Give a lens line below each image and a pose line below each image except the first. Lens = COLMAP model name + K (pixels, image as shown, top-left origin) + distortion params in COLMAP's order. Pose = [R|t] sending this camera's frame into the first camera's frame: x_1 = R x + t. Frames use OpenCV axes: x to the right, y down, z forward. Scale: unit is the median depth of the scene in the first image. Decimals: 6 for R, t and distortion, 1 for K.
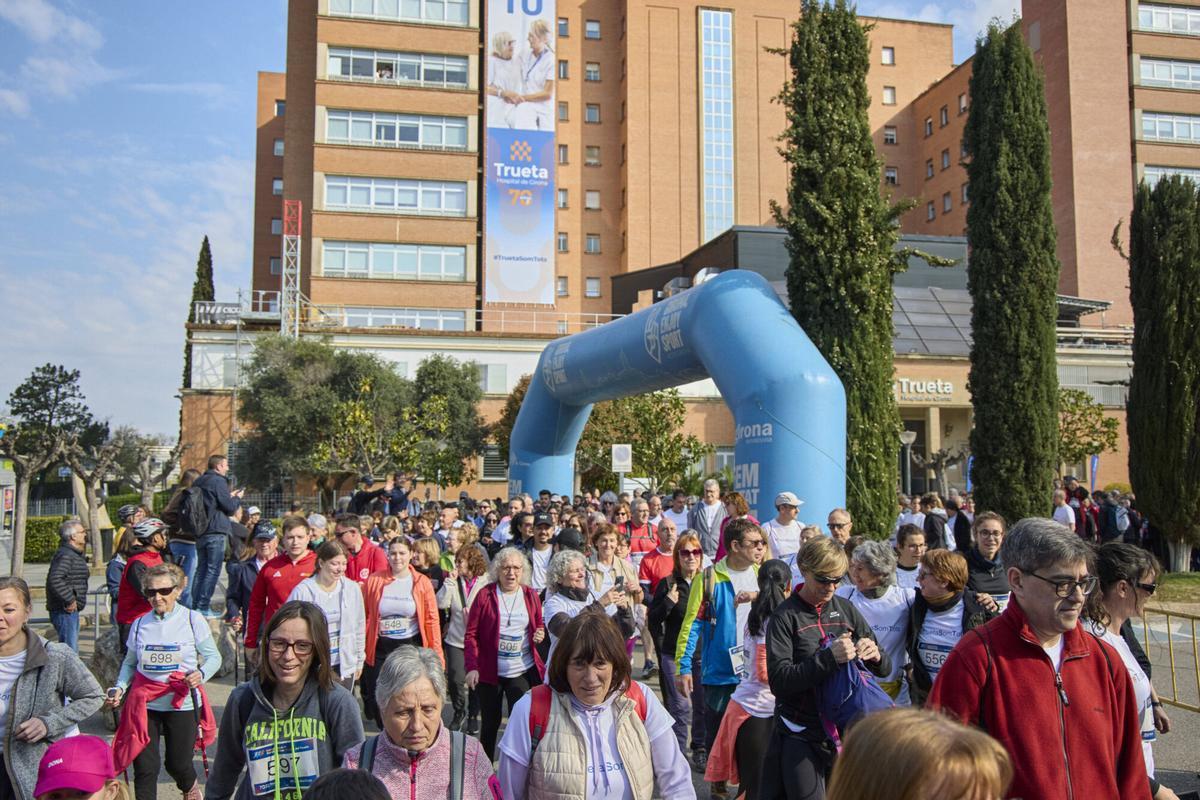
lens RADIAL K [[1062.9, 0, 601.5], [0, 1062.9, 406.2], [0, 0, 1]] dist [-0.052902, 0.092606]
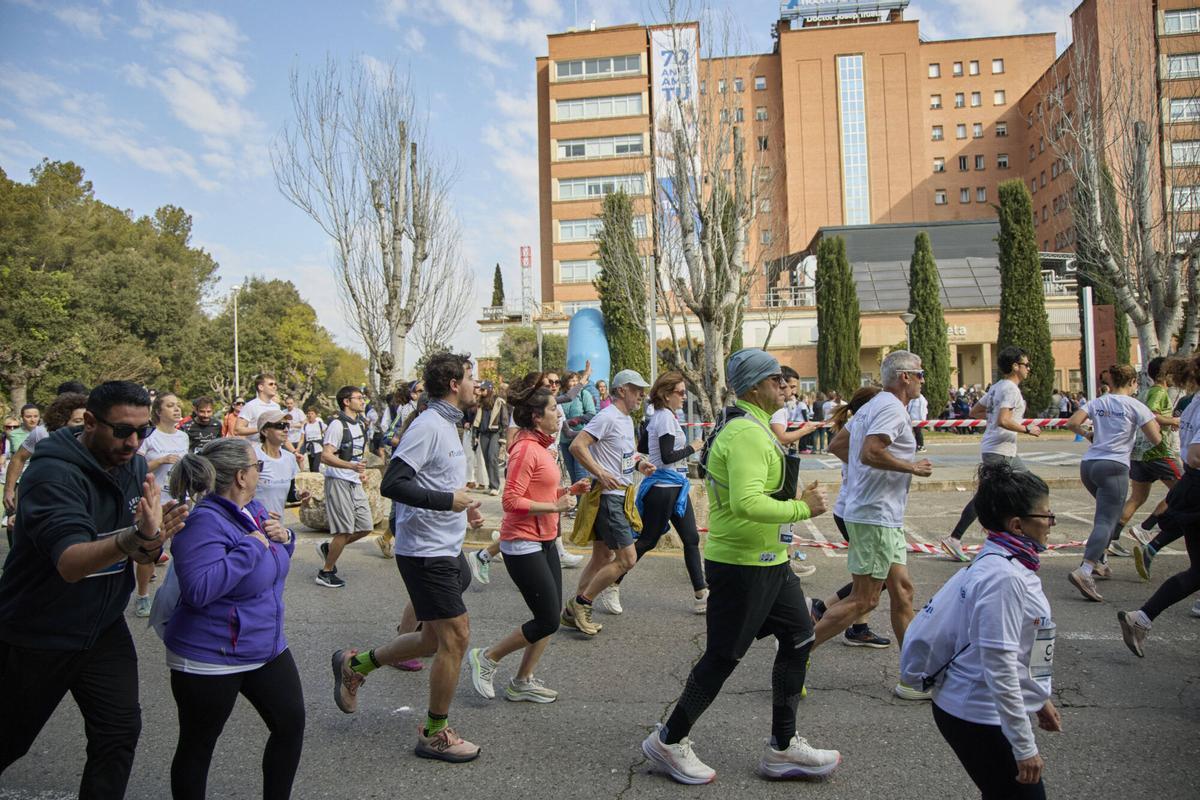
lens RADIAL K [[883.5, 0, 572.0], [0, 883.5, 412.7], [0, 0, 1]] dist [-0.087758, 0.055964]
pose [[0.925740, -0.024912, -0.377339, 0.254829], [0.050534, 0.997028, 0.058154, -0.002708], [0.374769, -0.072904, 0.924247, -0.258012]]
